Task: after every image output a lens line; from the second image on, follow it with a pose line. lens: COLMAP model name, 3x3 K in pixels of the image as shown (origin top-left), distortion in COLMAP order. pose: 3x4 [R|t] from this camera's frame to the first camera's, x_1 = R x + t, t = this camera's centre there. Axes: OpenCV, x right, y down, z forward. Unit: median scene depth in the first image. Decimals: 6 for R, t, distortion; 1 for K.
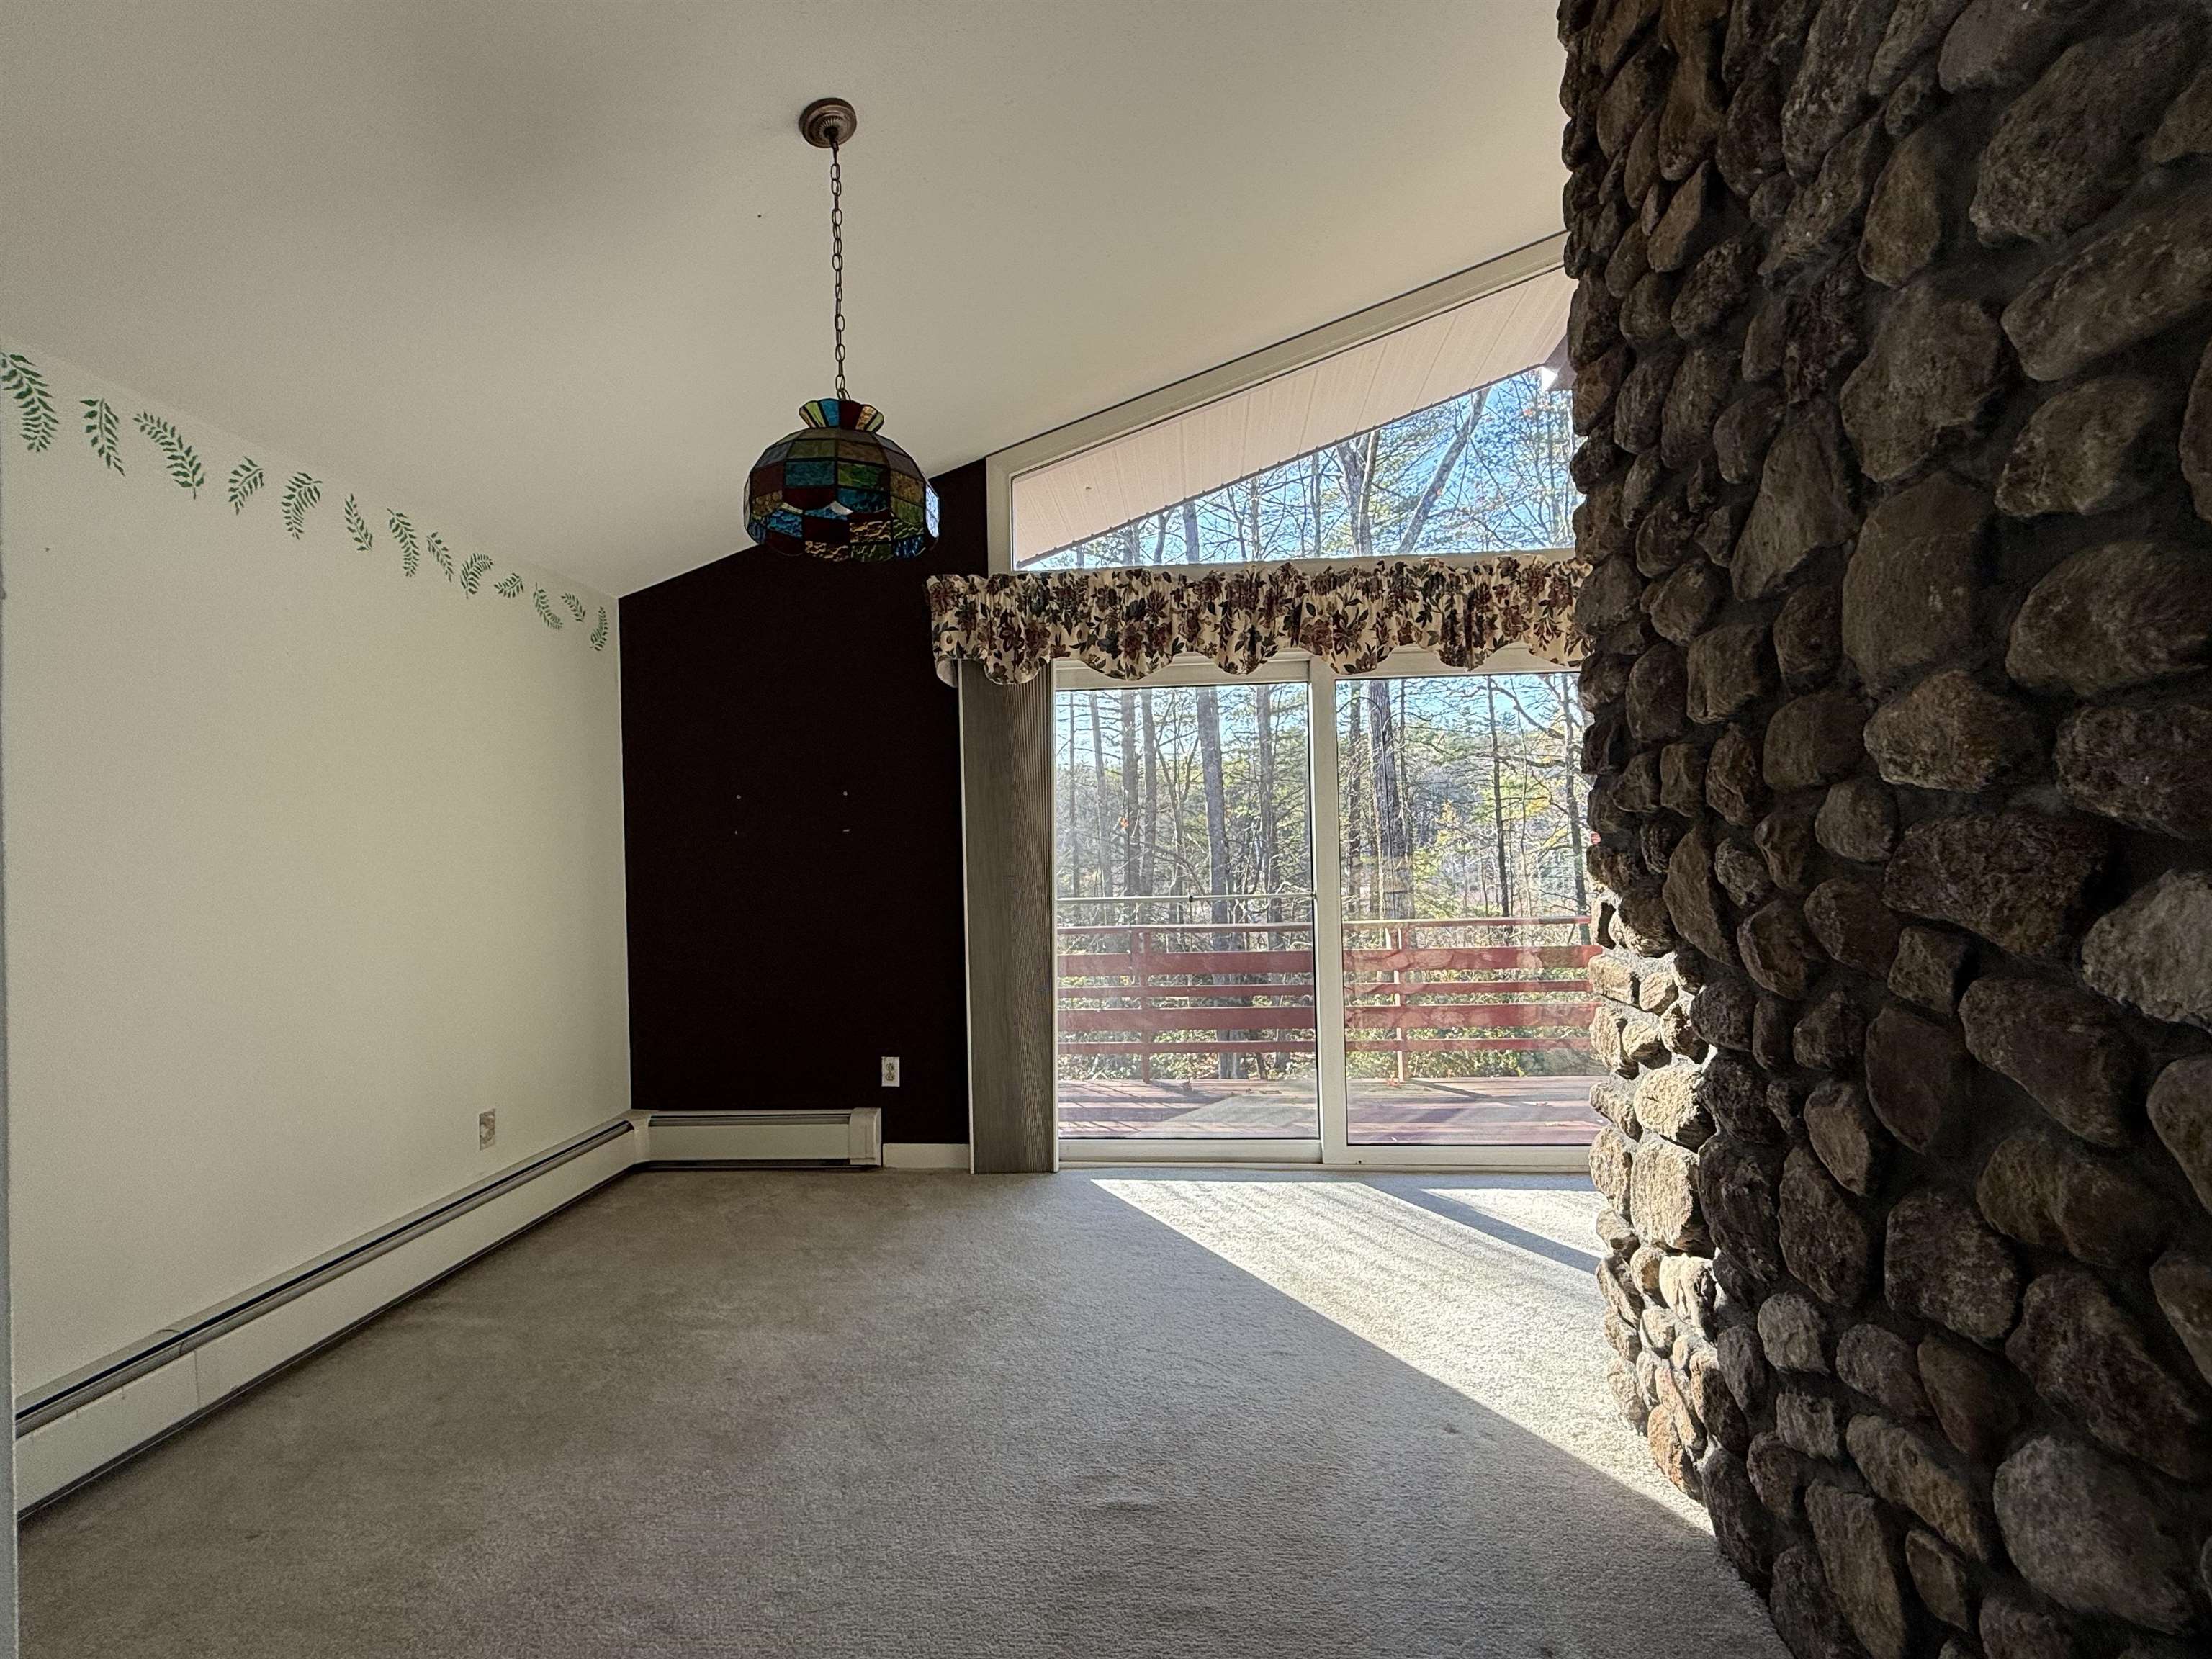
lens RADIAL K [[1055.1, 0, 1110.7], [0, 1055.1, 831.8], [0, 0, 1]] dist [0.001132, 0.000290]
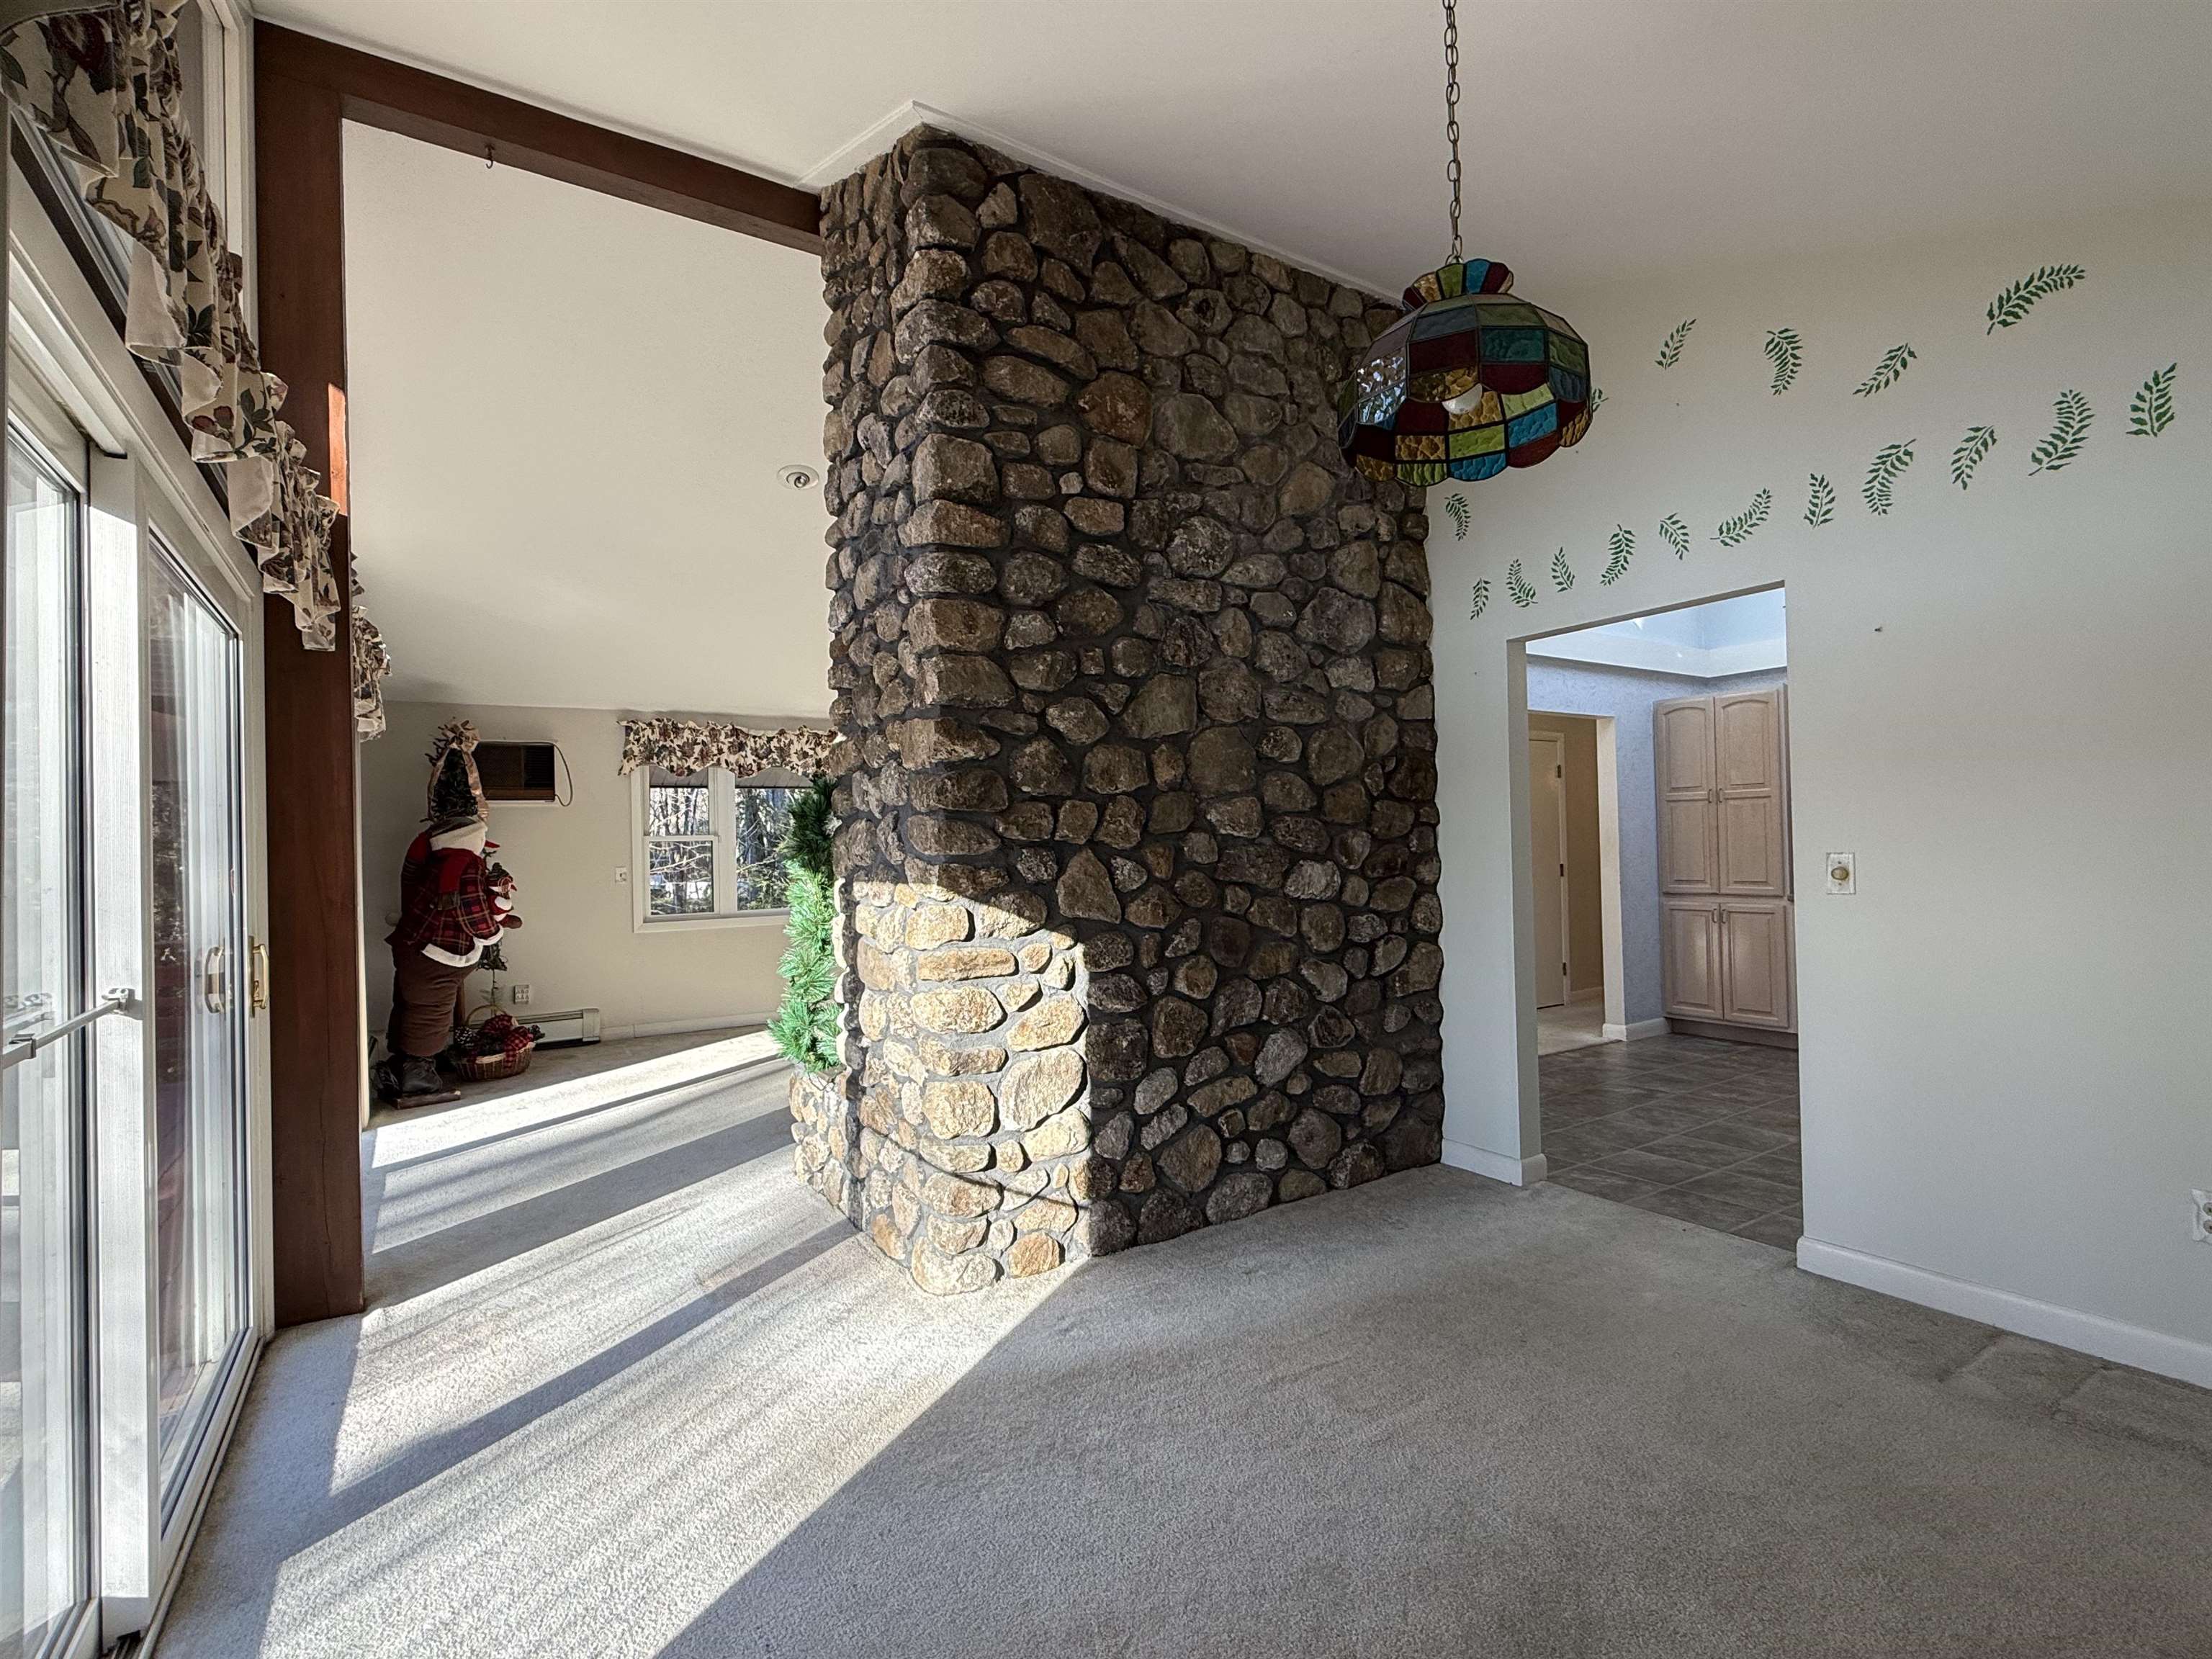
lens RADIAL K [[1055.1, 0, 1111.1], [0, 1055.1, 831.2], [0, 0, 1]] dist [0.001132, 0.000290]
pose [[-0.619003, 0.050450, 0.783766, -1.217377], [0.025179, 0.998697, -0.044399, 0.062160], [-0.784985, -0.007749, -0.619467, 2.961908]]
